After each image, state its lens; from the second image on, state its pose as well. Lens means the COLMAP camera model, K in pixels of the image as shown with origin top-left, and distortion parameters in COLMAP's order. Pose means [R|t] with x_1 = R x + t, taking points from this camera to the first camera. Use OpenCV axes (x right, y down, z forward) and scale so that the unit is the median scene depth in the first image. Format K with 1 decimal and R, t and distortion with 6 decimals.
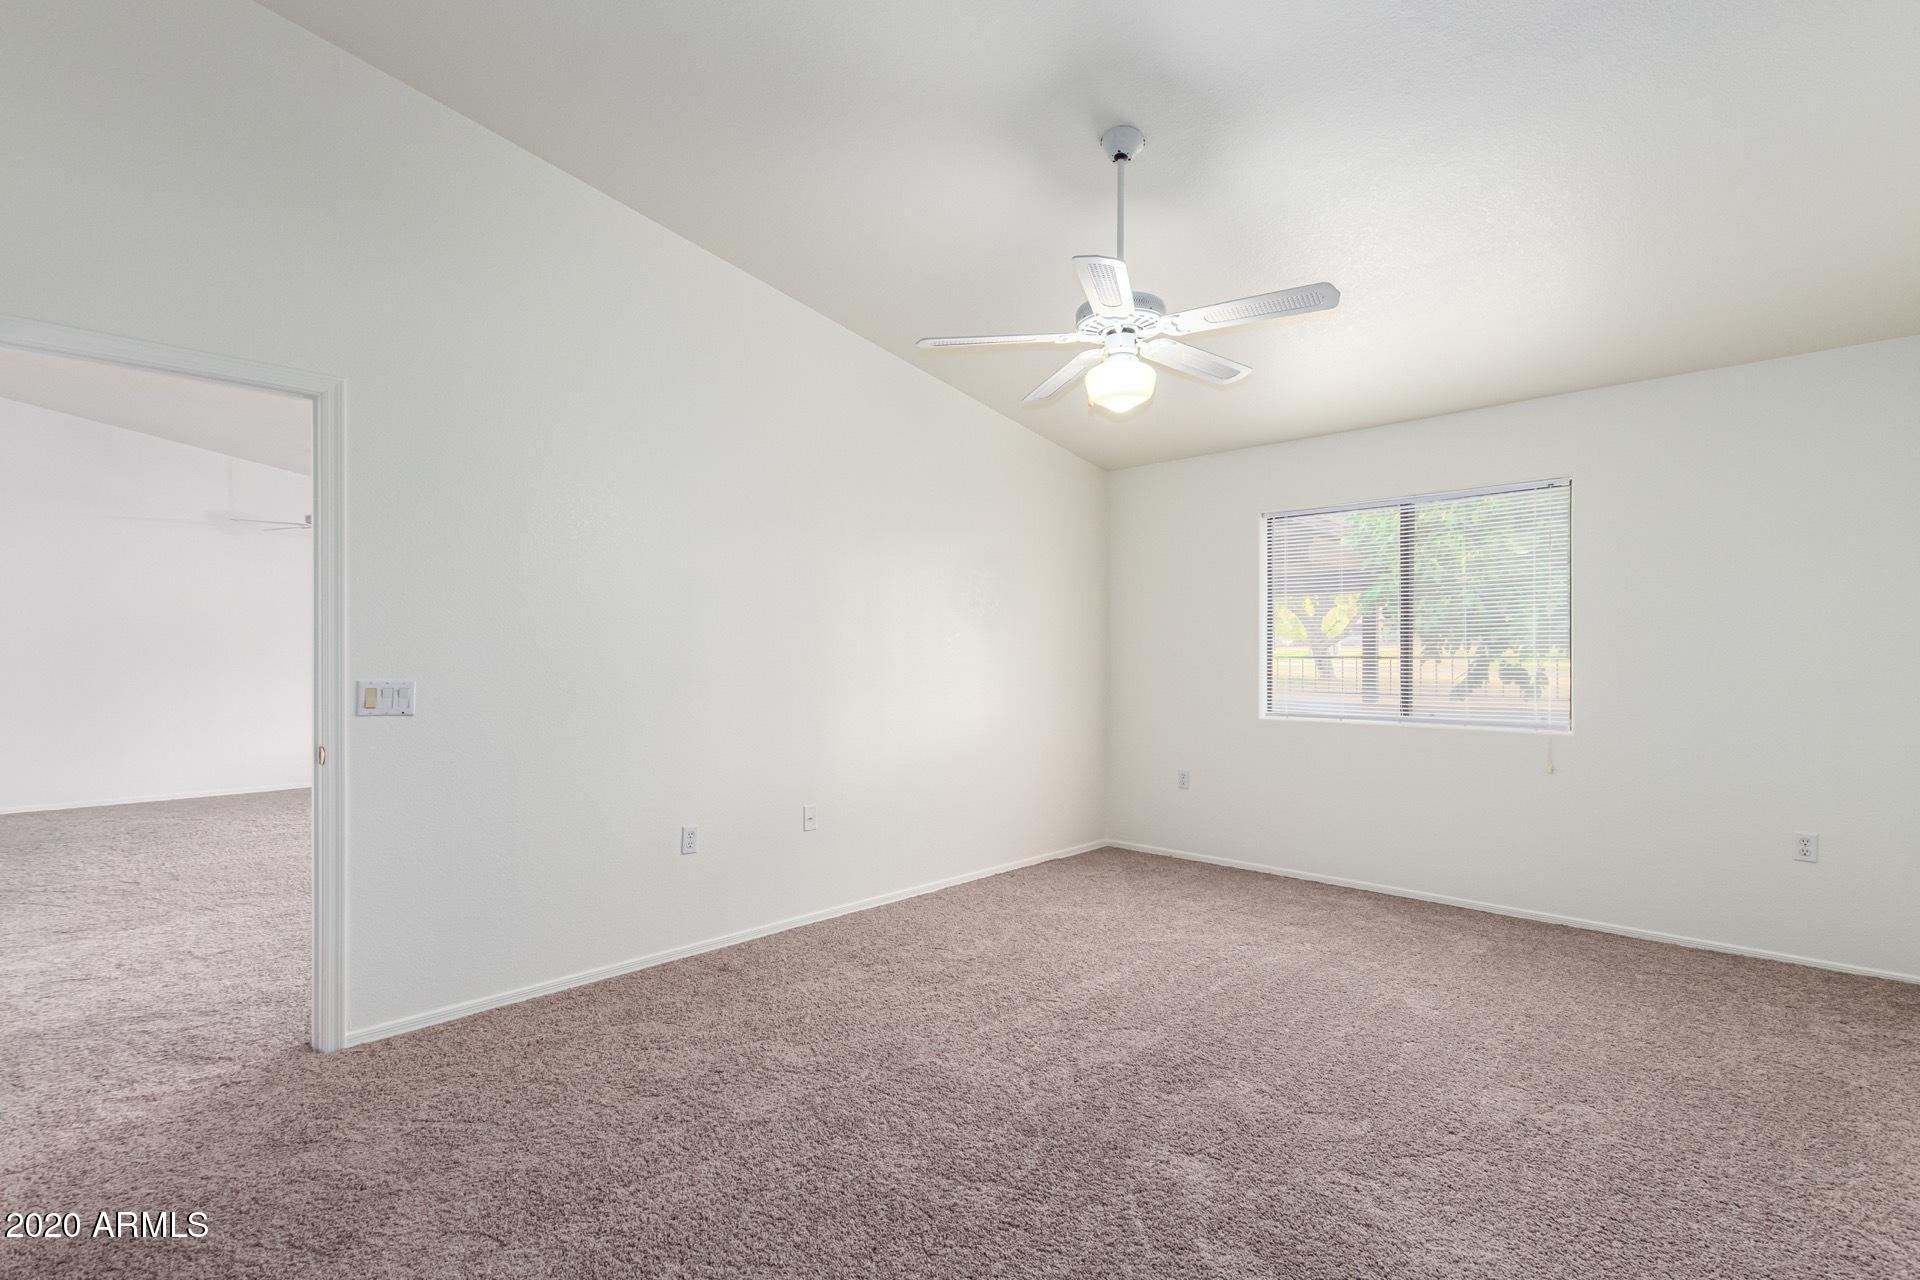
lens RADIAL K [[882.2, 0, 960.0], [0, 882.2, 640.0], [0, 0, 1]] dist [0.001330, 0.000201]
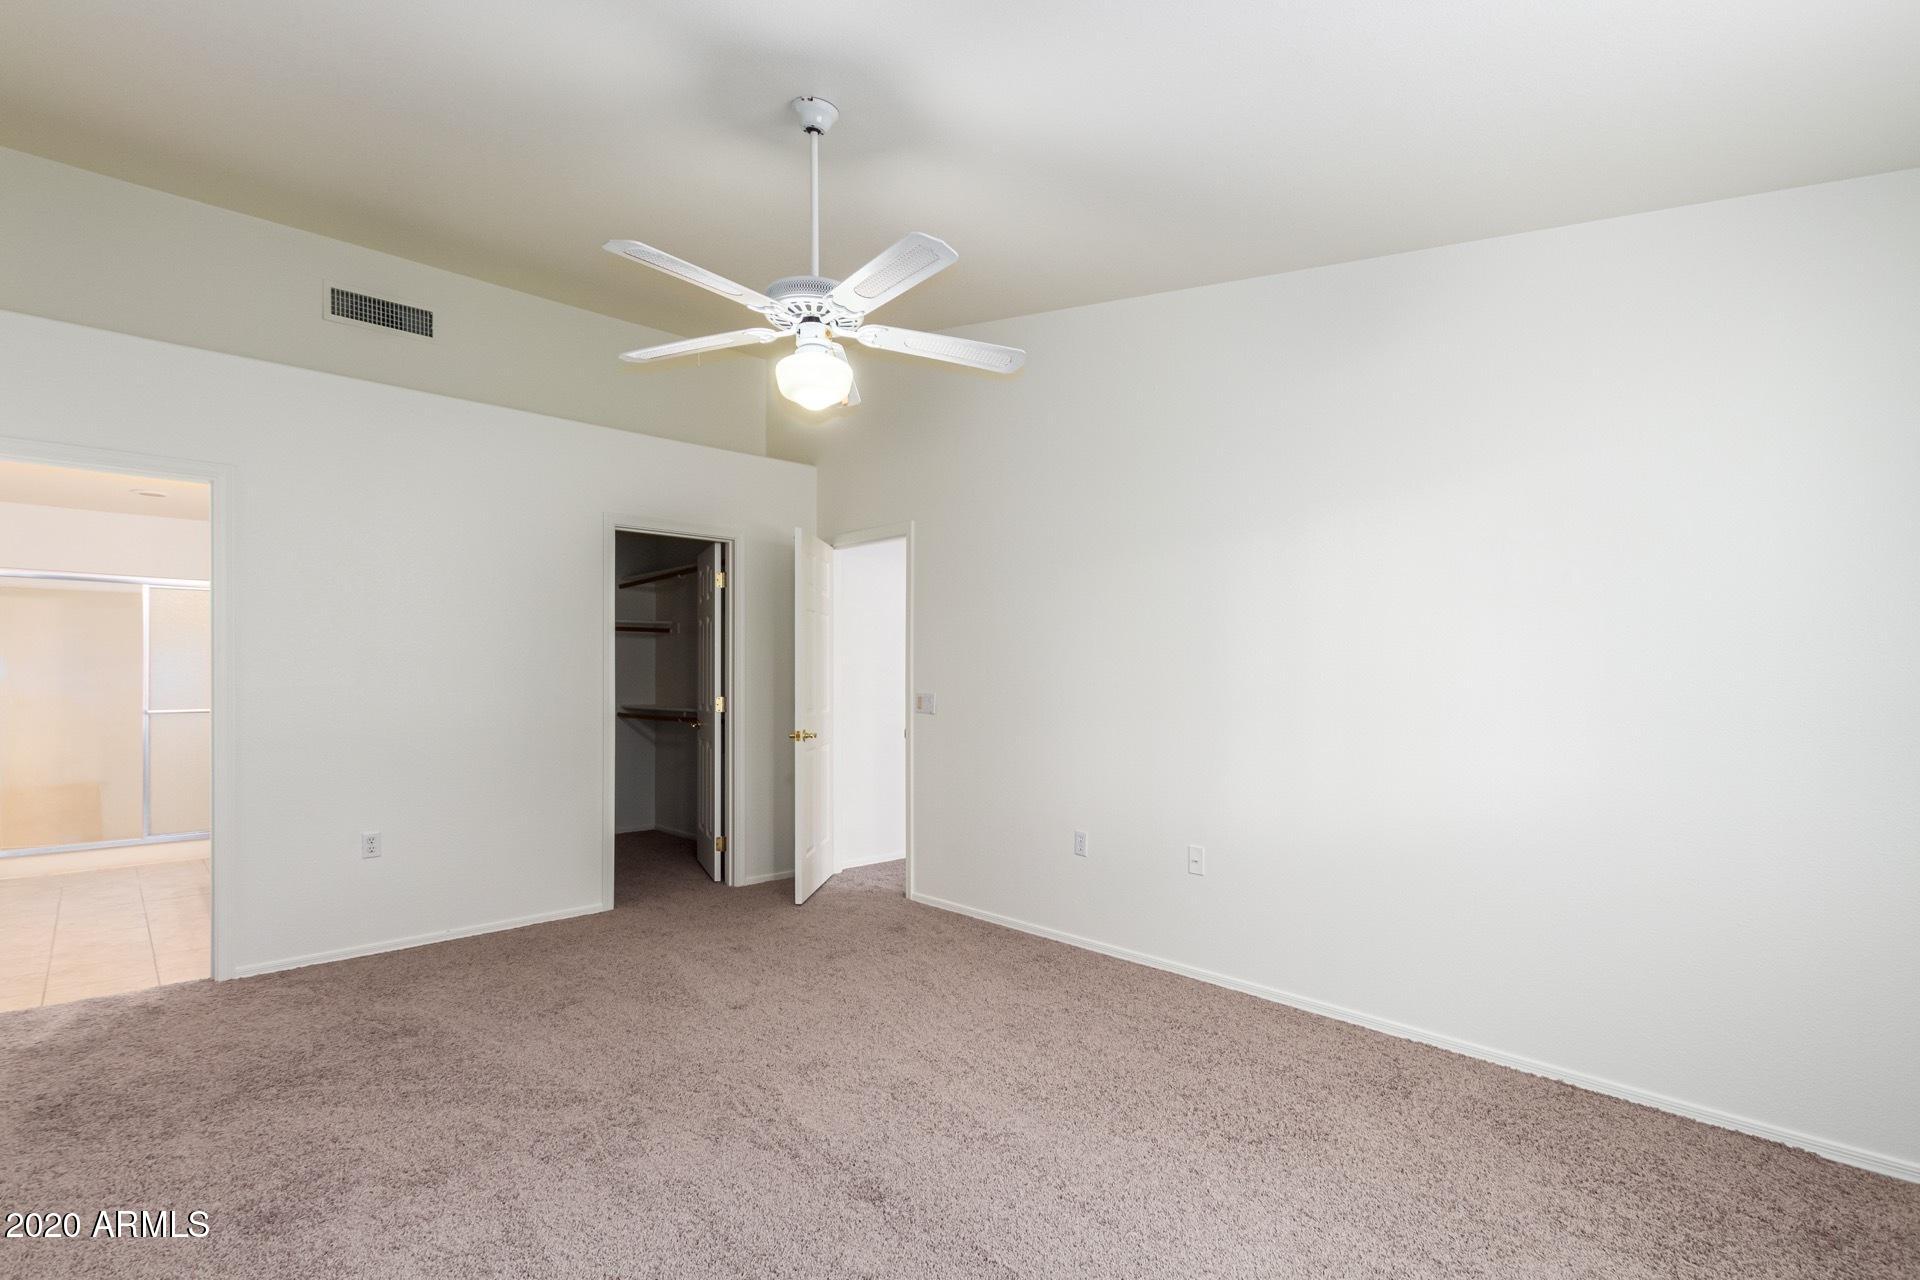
lens RADIAL K [[882.2, 0, 960.0], [0, 882.2, 640.0], [0, 0, 1]] dist [0.001330, 0.000201]
pose [[-0.005110, -0.037834, -0.999271, 1.016307], [0.018652, 0.999107, -0.037923, 0.013122], [0.999813, -0.018832, -0.004400, 1.071795]]
